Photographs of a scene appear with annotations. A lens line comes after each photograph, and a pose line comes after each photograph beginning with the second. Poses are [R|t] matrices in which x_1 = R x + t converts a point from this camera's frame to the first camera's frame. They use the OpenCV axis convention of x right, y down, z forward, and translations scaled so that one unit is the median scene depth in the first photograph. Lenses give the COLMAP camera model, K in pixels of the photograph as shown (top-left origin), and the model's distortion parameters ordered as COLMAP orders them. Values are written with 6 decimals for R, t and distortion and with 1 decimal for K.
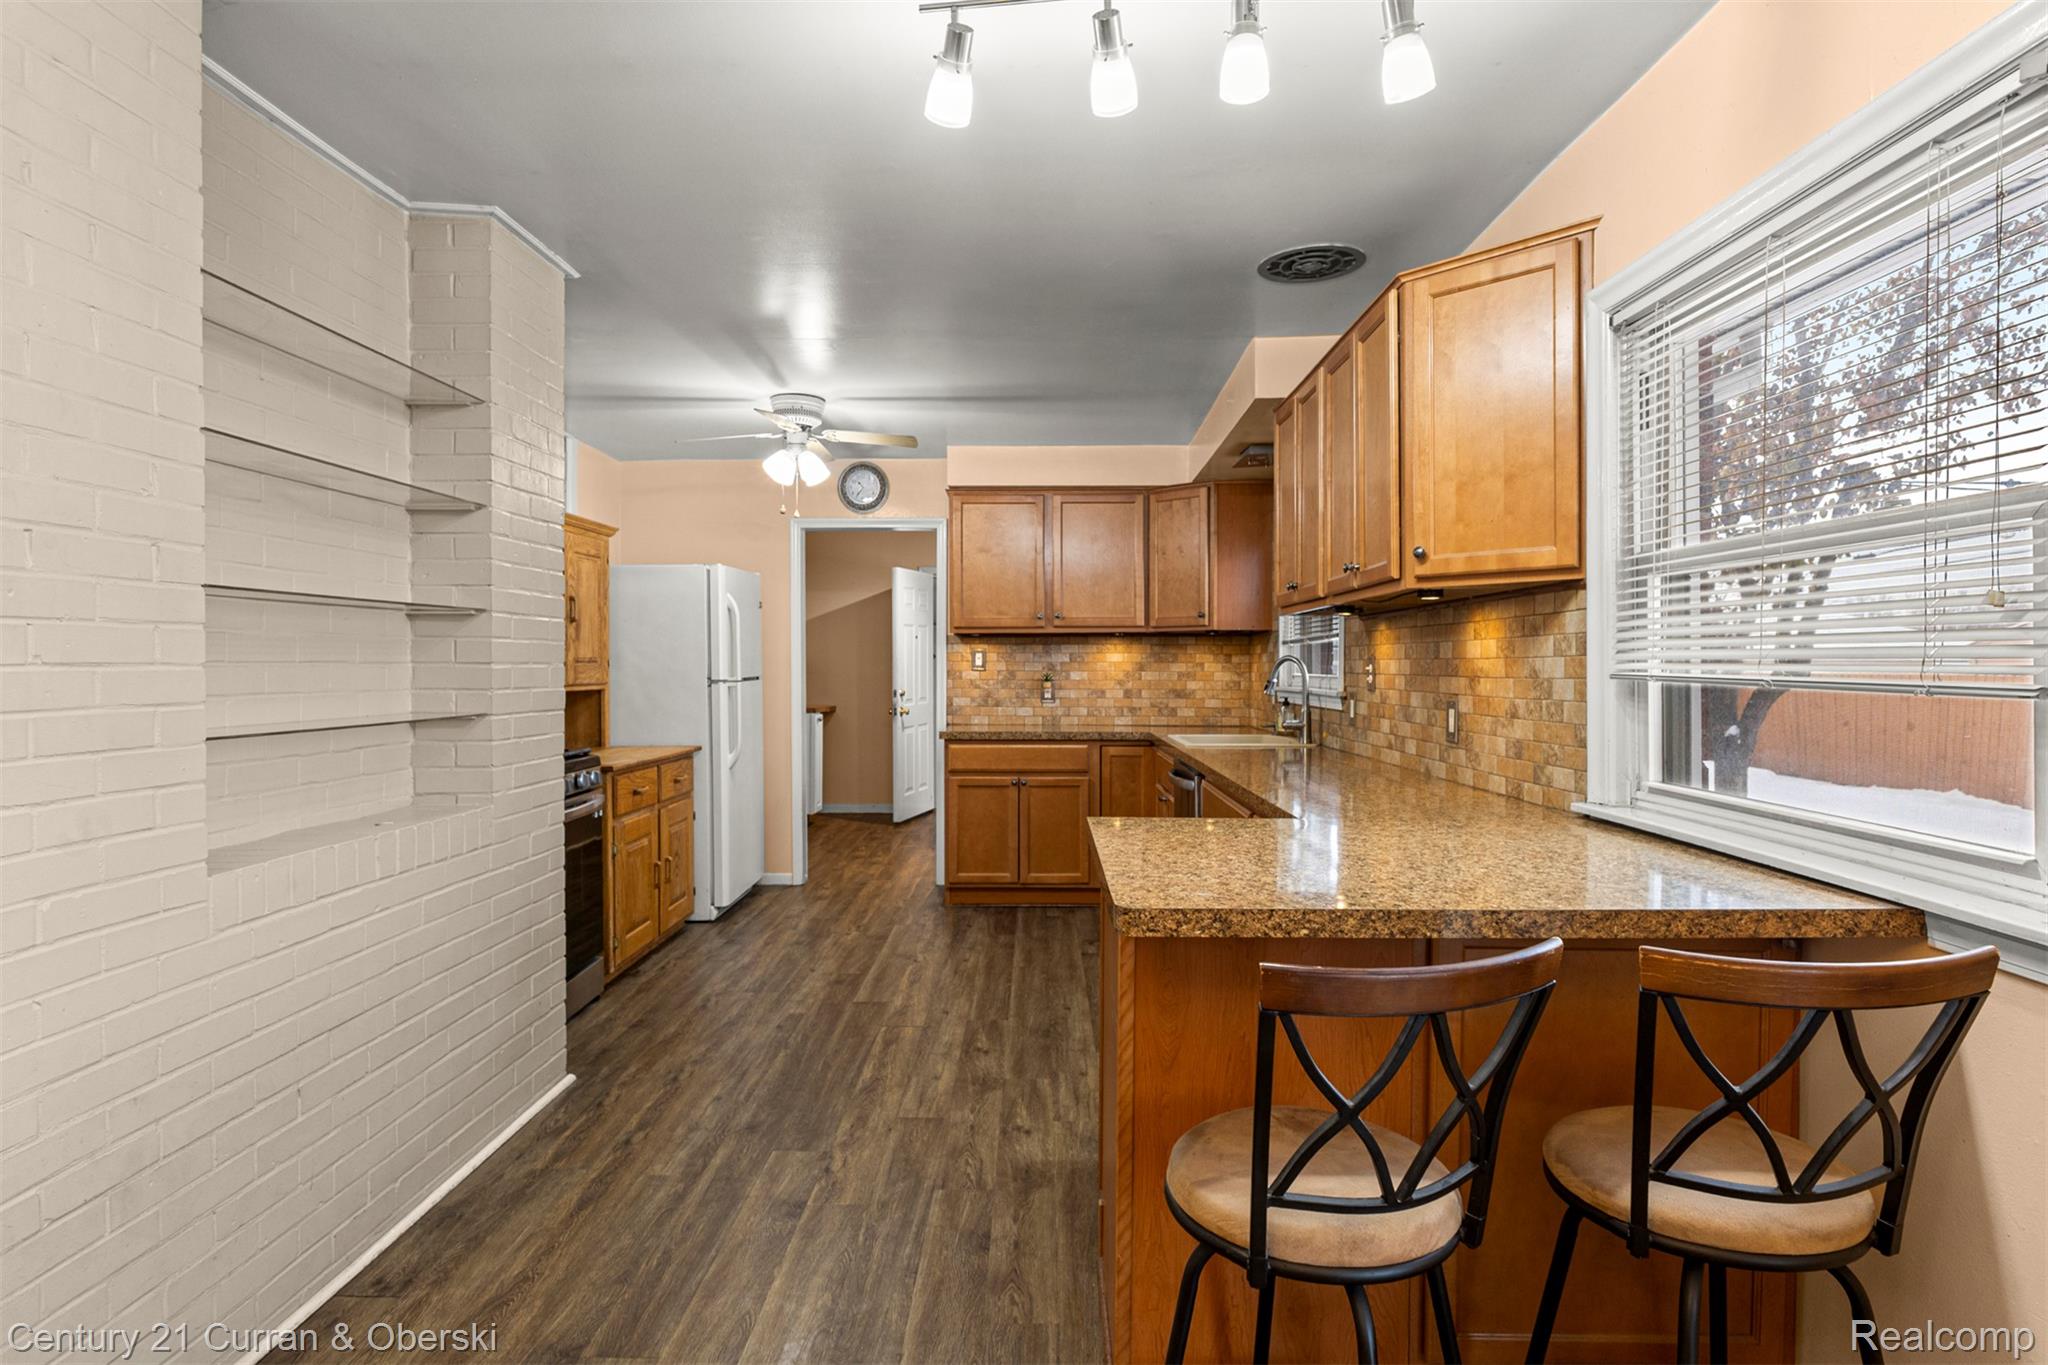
lens RADIAL K [[1076.7, 0, 1029.7], [0, 1076.7, 682.5], [0, 0, 1]] dist [-0.009838, -0.000711]
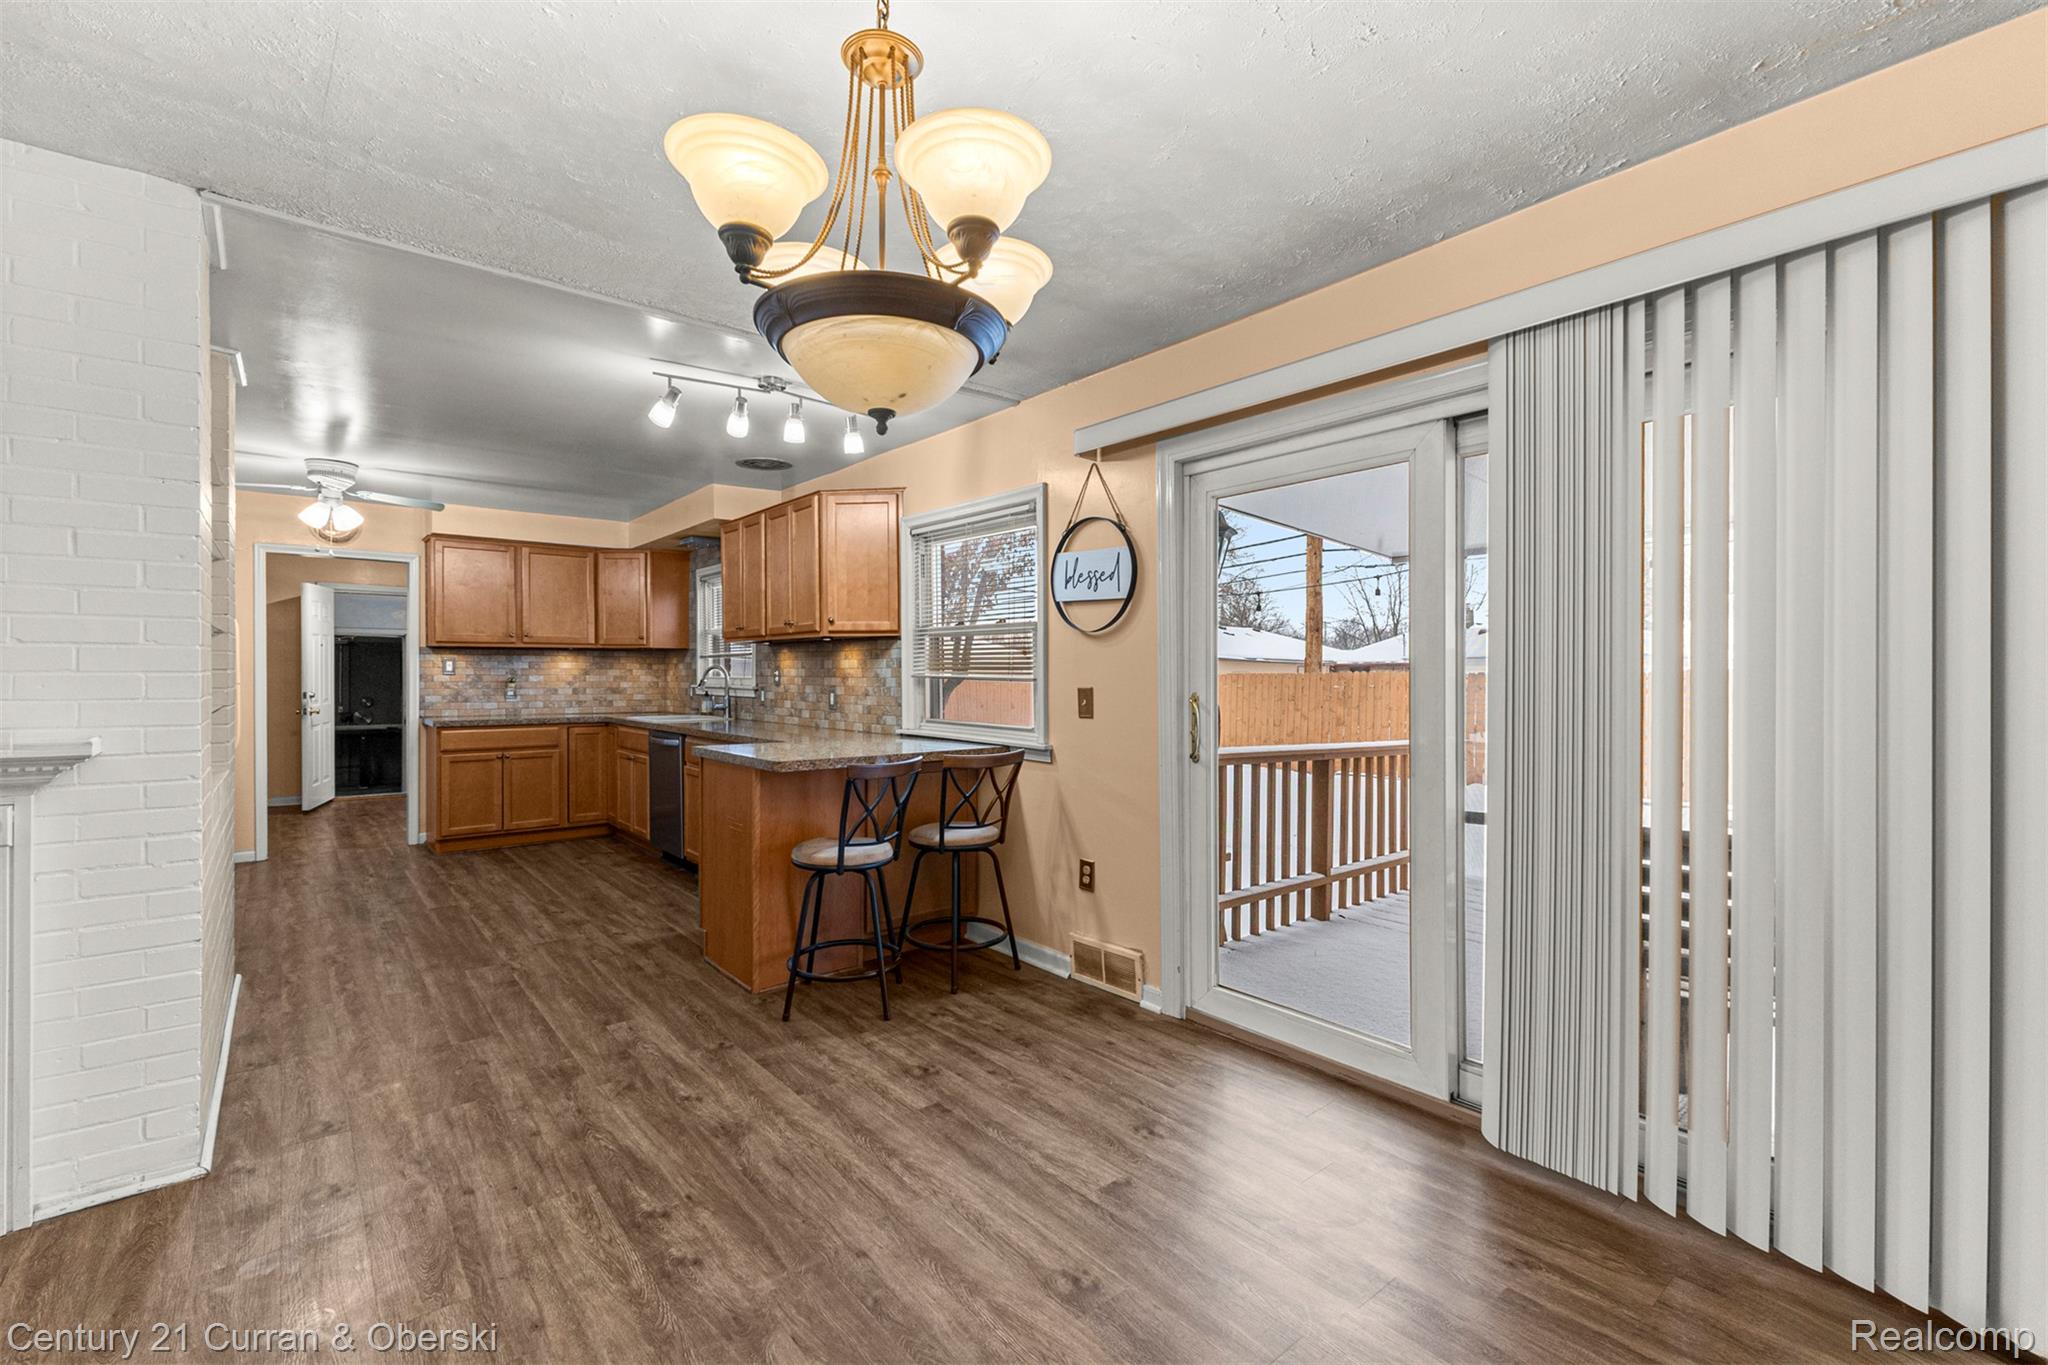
lens RADIAL K [[881.4, 0, 1027.6], [0, 881.4, 678.9], [0, 0, 1]] dist [0.006850, -0.000144]
pose [[0.760212, -0.004184, 0.649661, -0.317952], [0.008374, 0.999959, -0.003359, 0.004993], [-0.649621, 0.007993, 0.760216, -0.396202]]
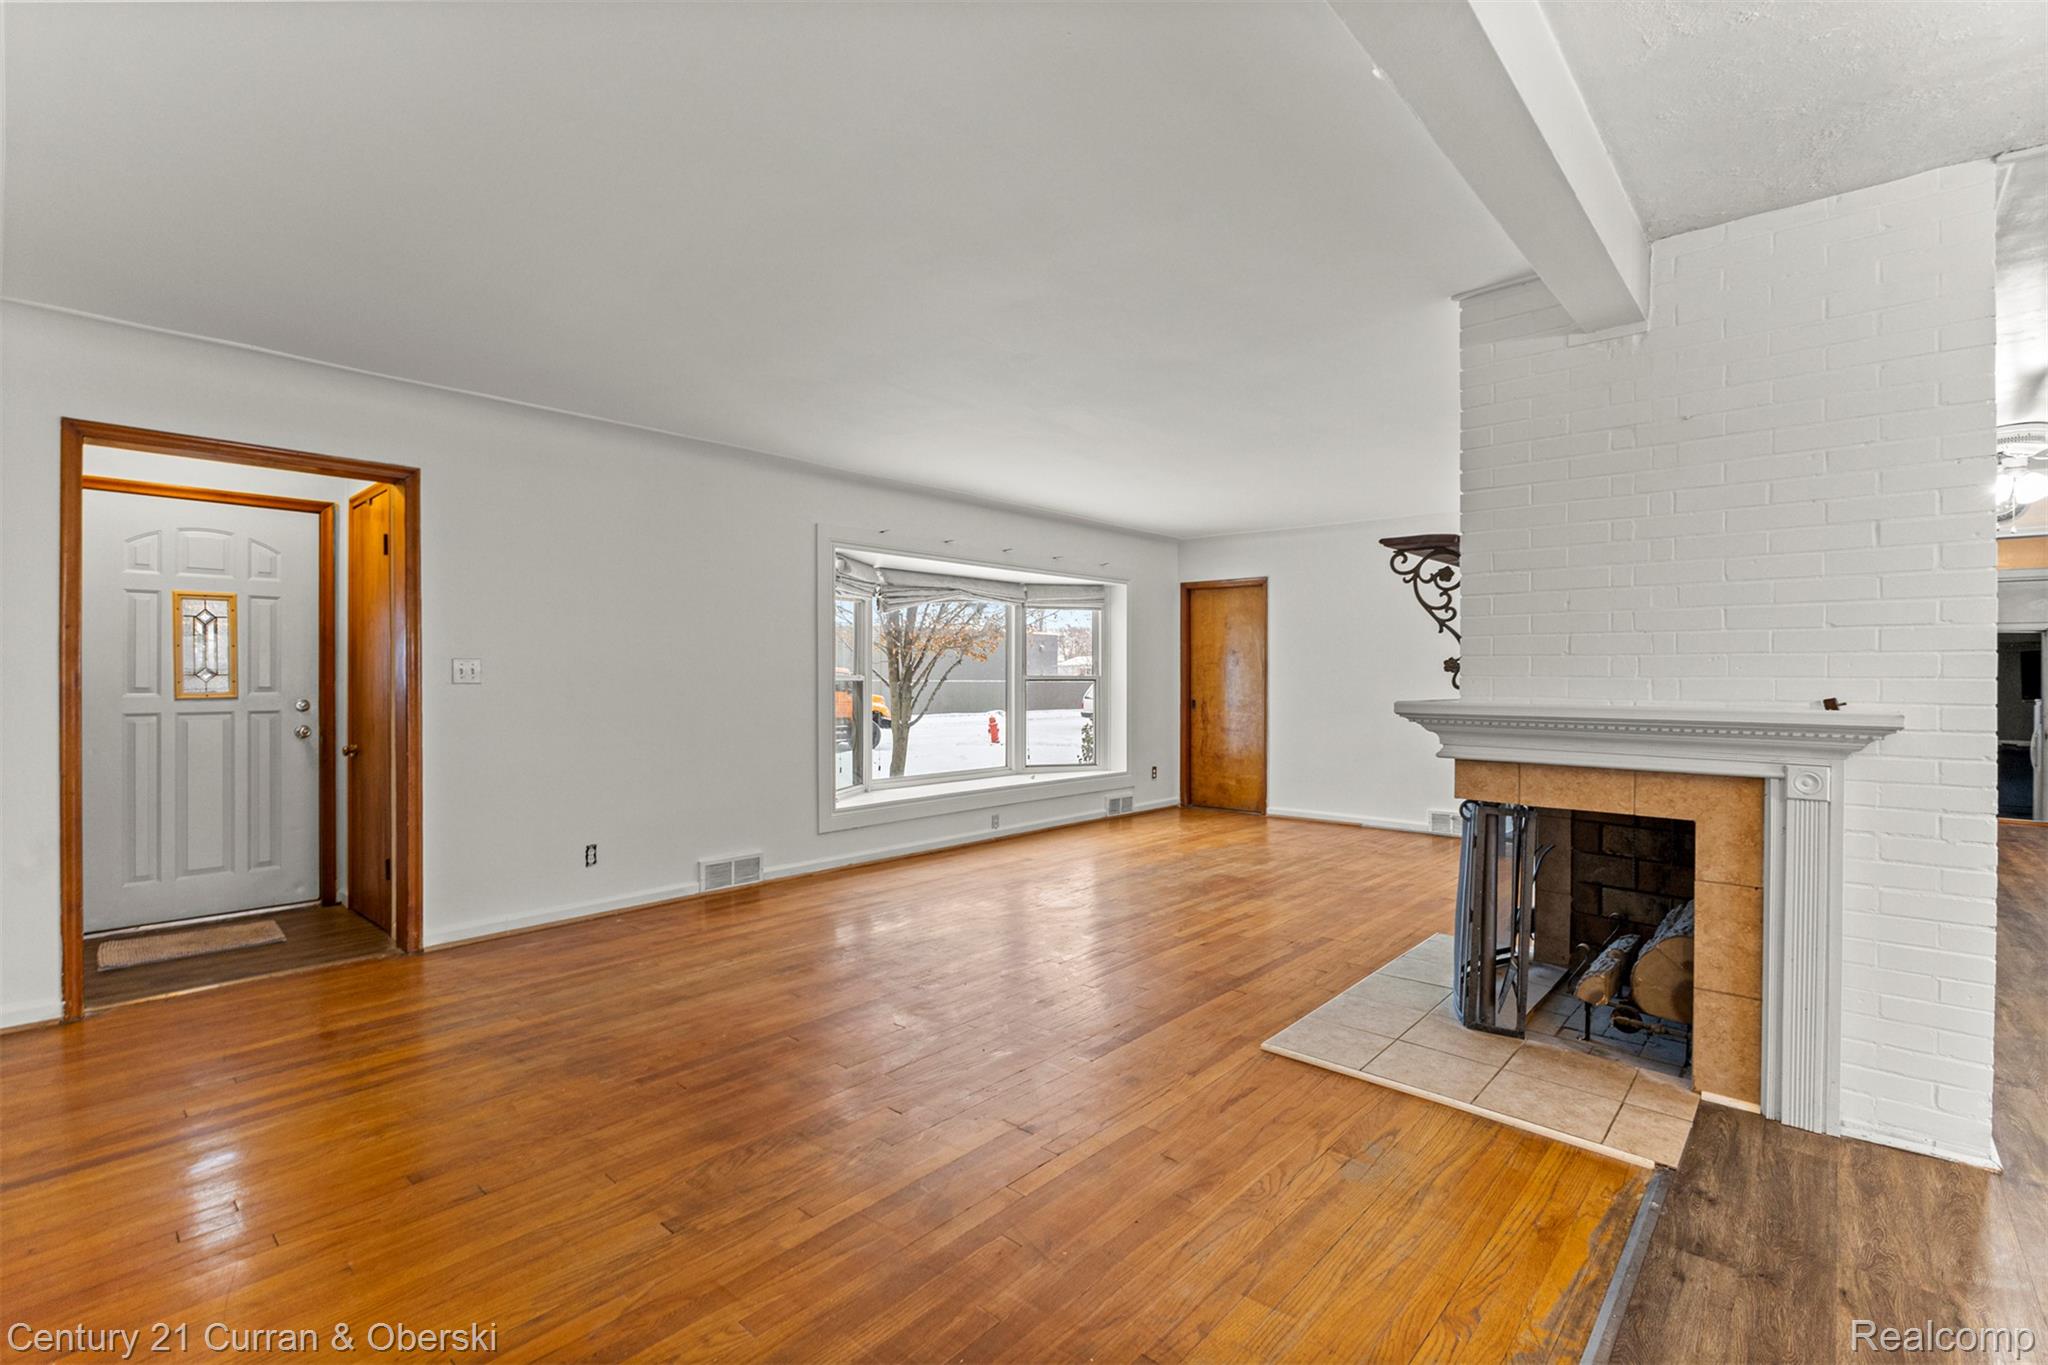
lens RADIAL K [[911.7, 0, 1033.5], [0, 911.7, 677.6], [0, 0, 1]] dist [-0.007811, -0.000498]
pose [[0.753776, -0.000240, -0.657132, -0.429990], [-0.011718, 0.999836, -0.013806, 0.025335], [0.657027, 0.018107, 0.753649, -0.433088]]
